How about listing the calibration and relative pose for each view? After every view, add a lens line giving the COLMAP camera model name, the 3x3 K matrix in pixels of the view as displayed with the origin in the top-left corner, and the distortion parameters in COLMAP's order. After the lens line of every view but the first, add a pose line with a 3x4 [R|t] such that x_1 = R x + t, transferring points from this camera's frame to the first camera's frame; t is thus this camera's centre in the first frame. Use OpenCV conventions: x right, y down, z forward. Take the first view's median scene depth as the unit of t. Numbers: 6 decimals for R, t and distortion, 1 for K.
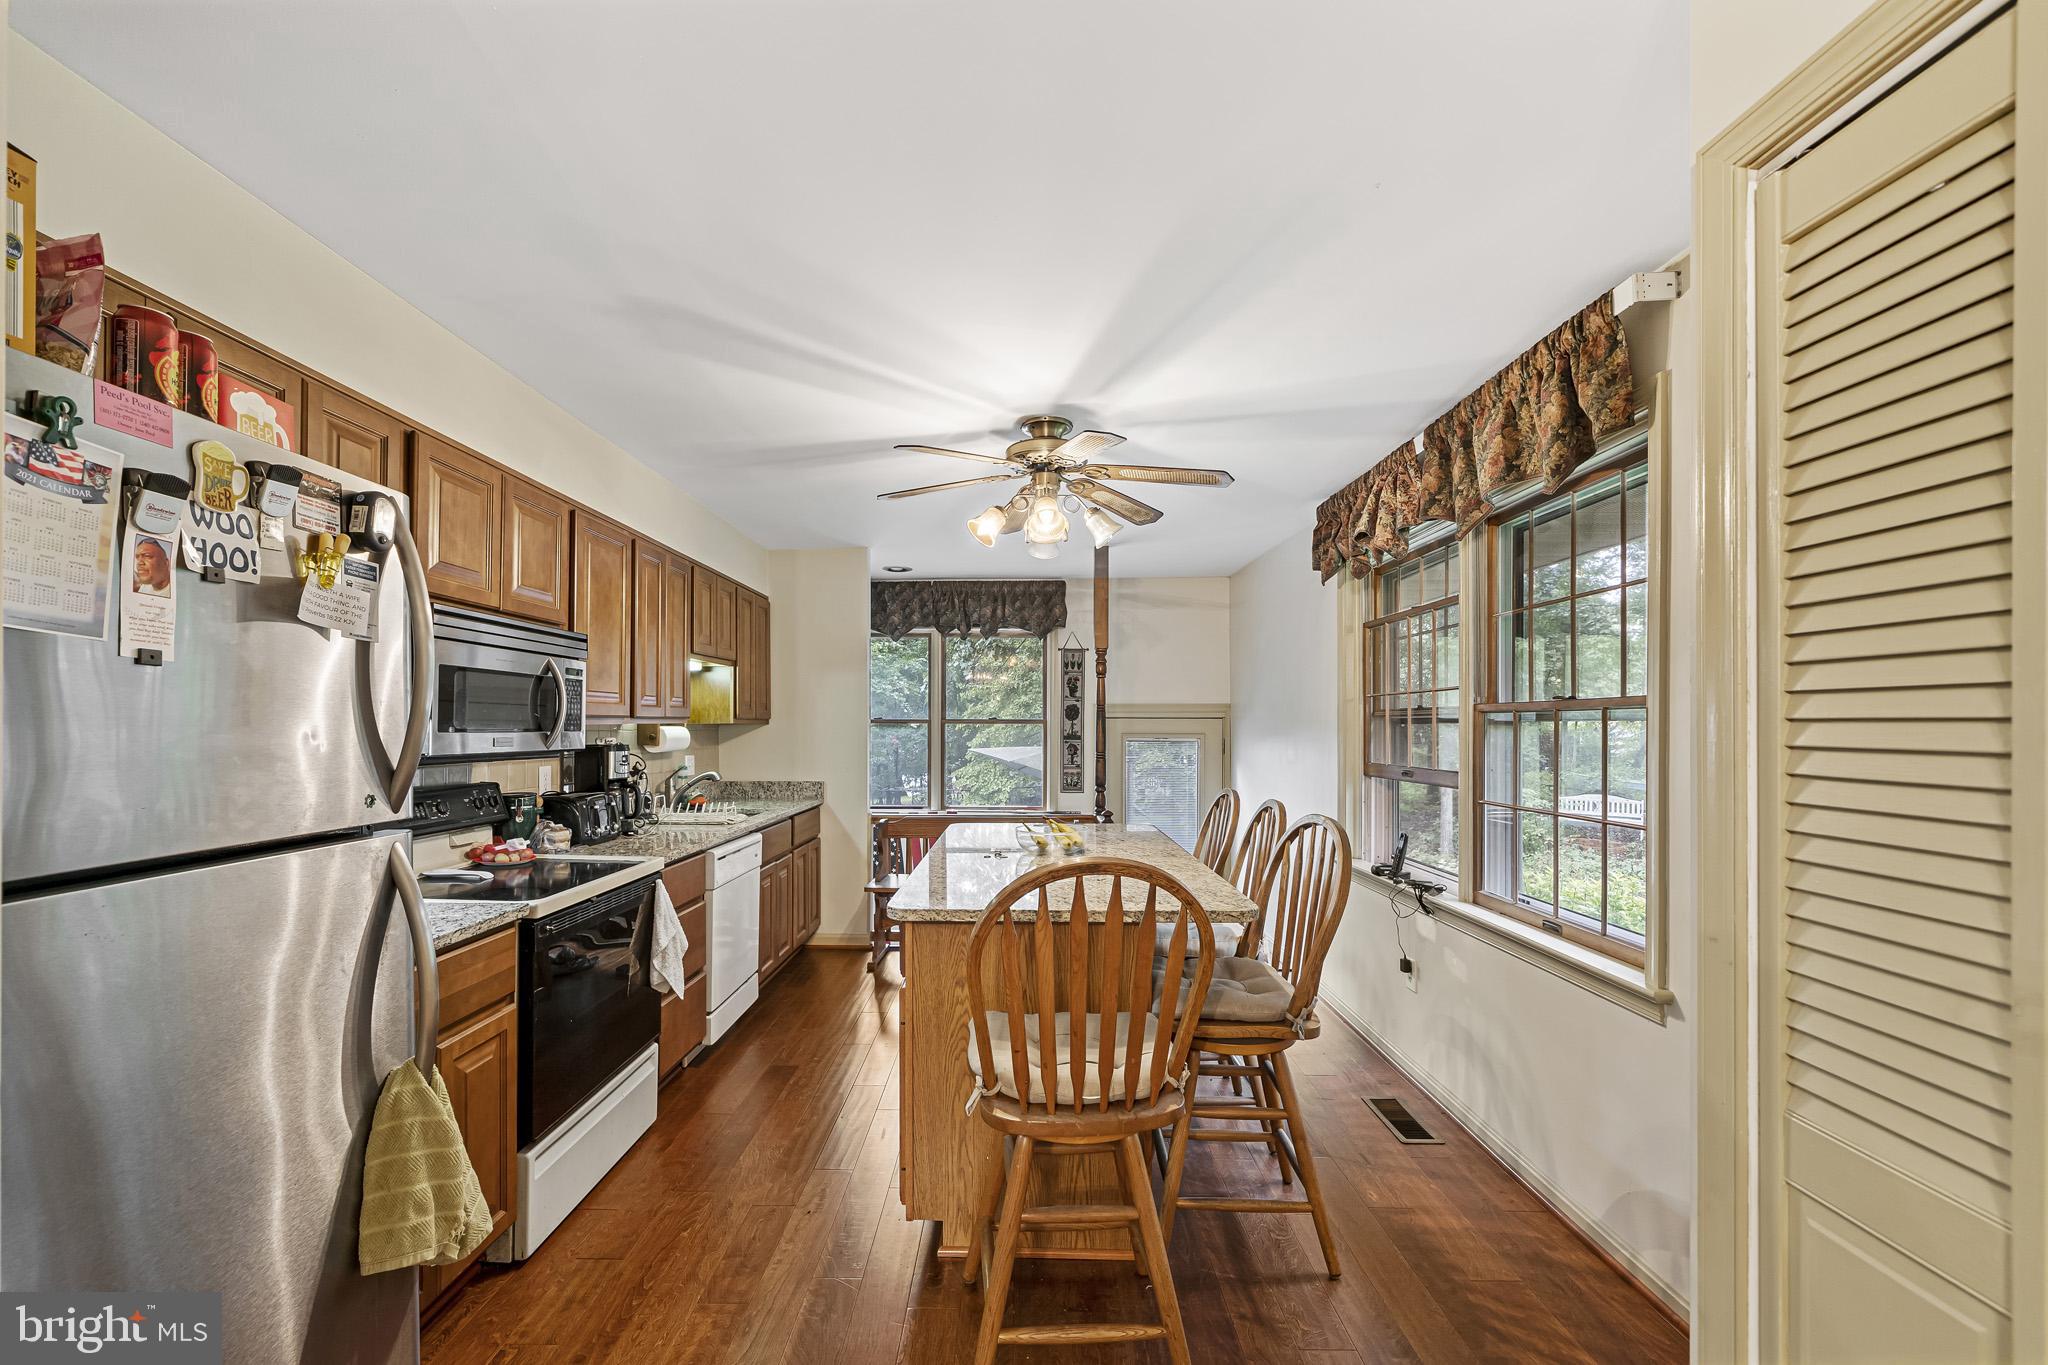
lens RADIAL K [[842.4, 0, 985.7], [0, 842.4, 719.7], [0, 0, 1]] dist [-0.003888, 0.000843]
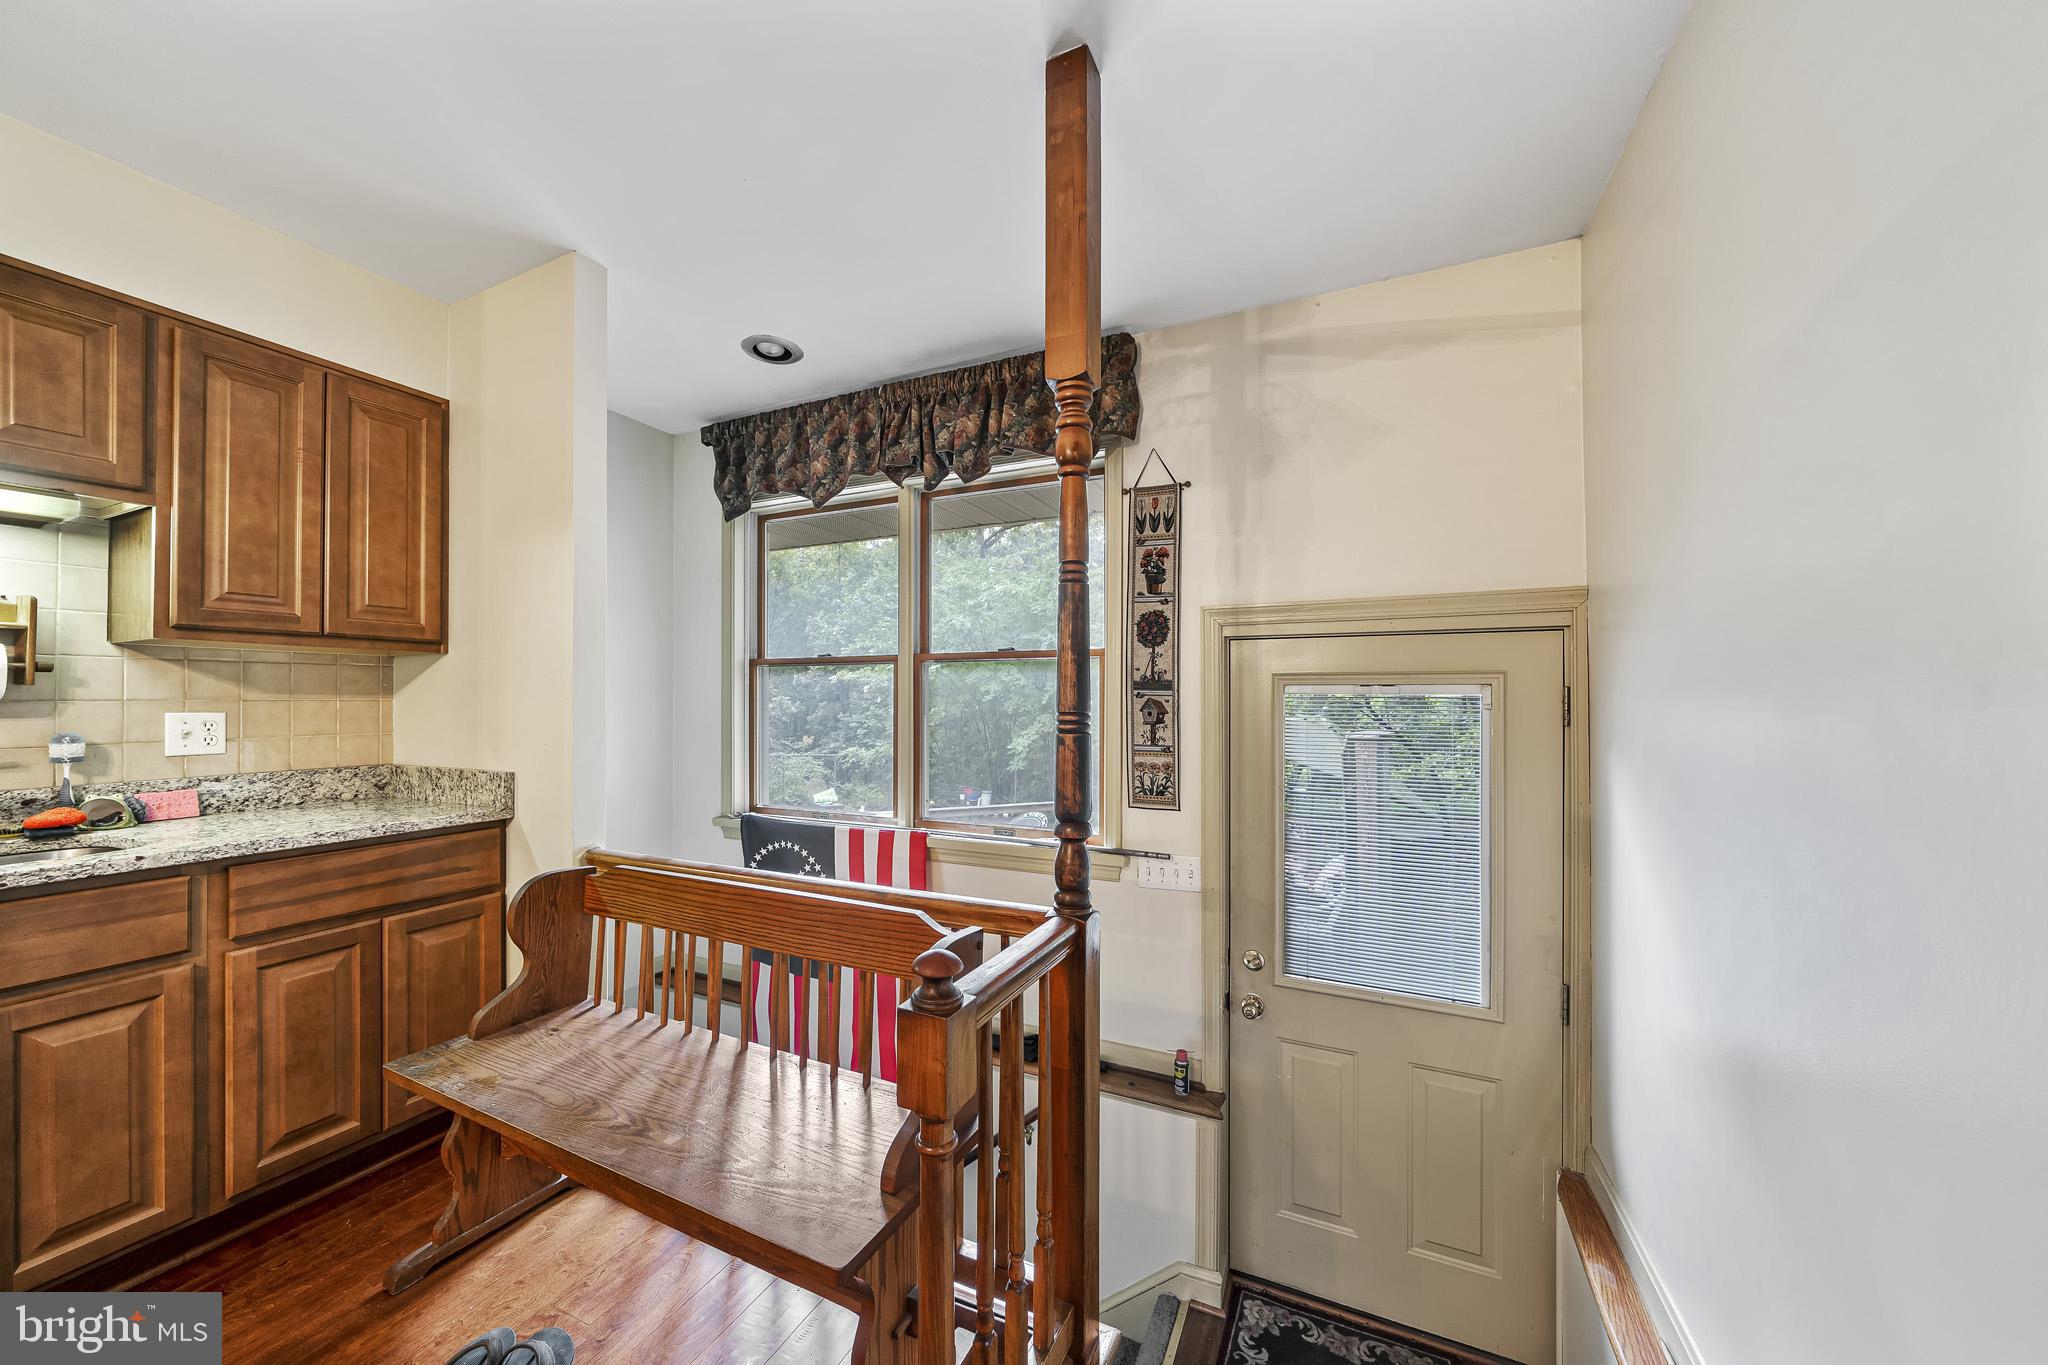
lens RADIAL K [[754.1, 0, 992.8], [0, 754.1, 692.9], [0, 0, 1]] dist [-0.002861, 0.000238]
pose [[0.919114, -0.004714, -0.393963, 0.187286], [0.004492, 0.999989, -0.001486, 0.026374], [0.393966, -0.000404, 0.919125, 0.616484]]
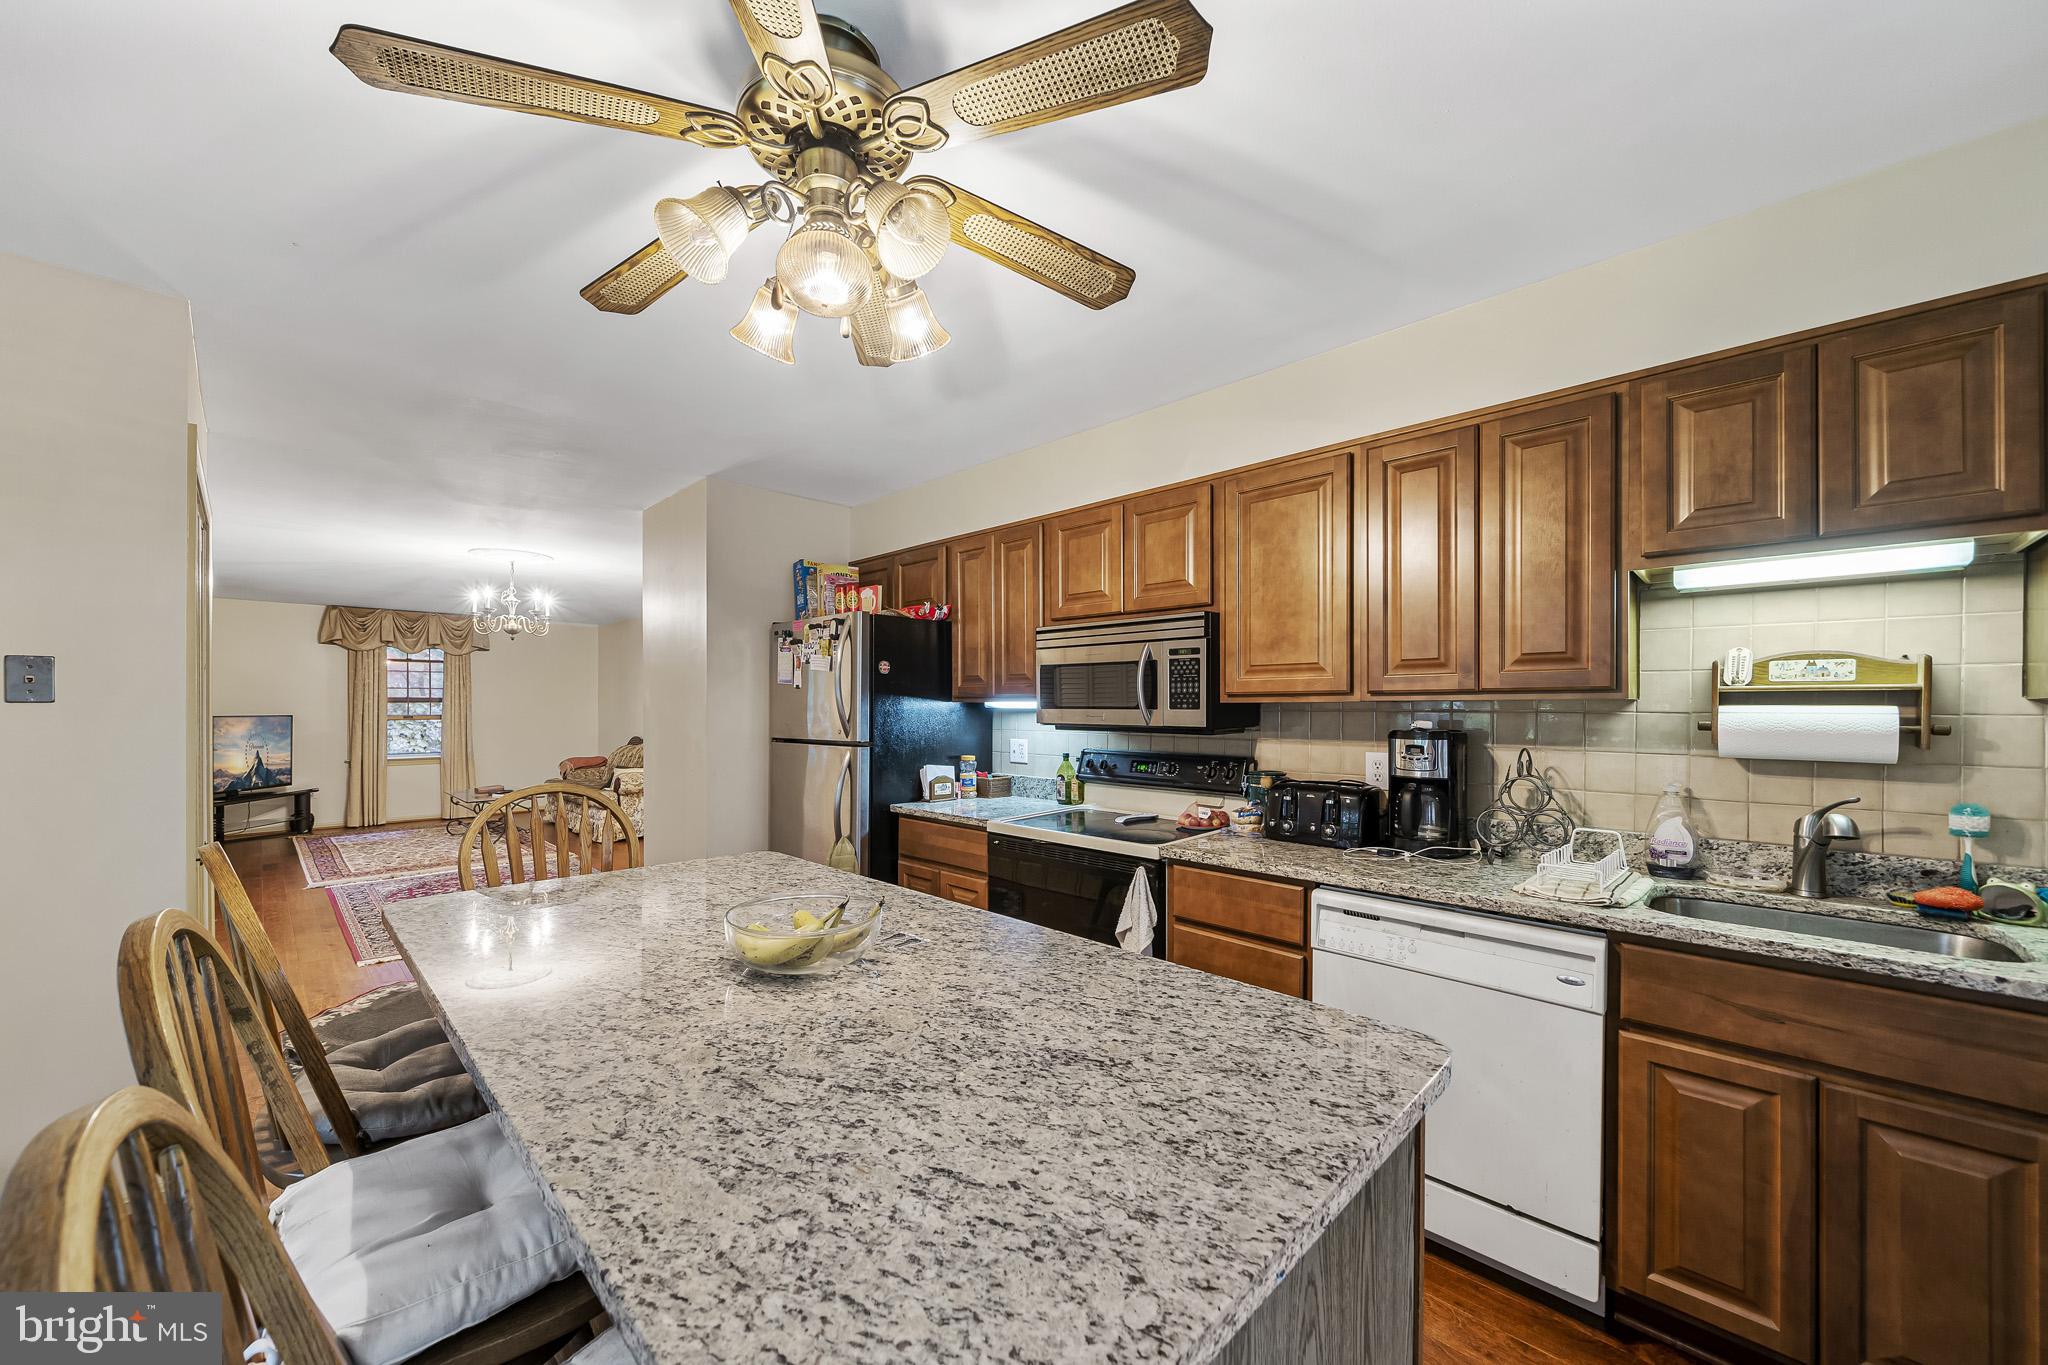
lens RADIAL K [[754.1, 0, 1003.3], [0, 754.1, 708.6], [0, 0, 1]] dist [-0.002861, 0.000238]
pose [[-0.671075, 0.000121, -0.741389, 0.158069], [0.002994, 0.999992, -0.002546, 0.006490], [0.741383, -0.003928, -0.671071, 0.670700]]
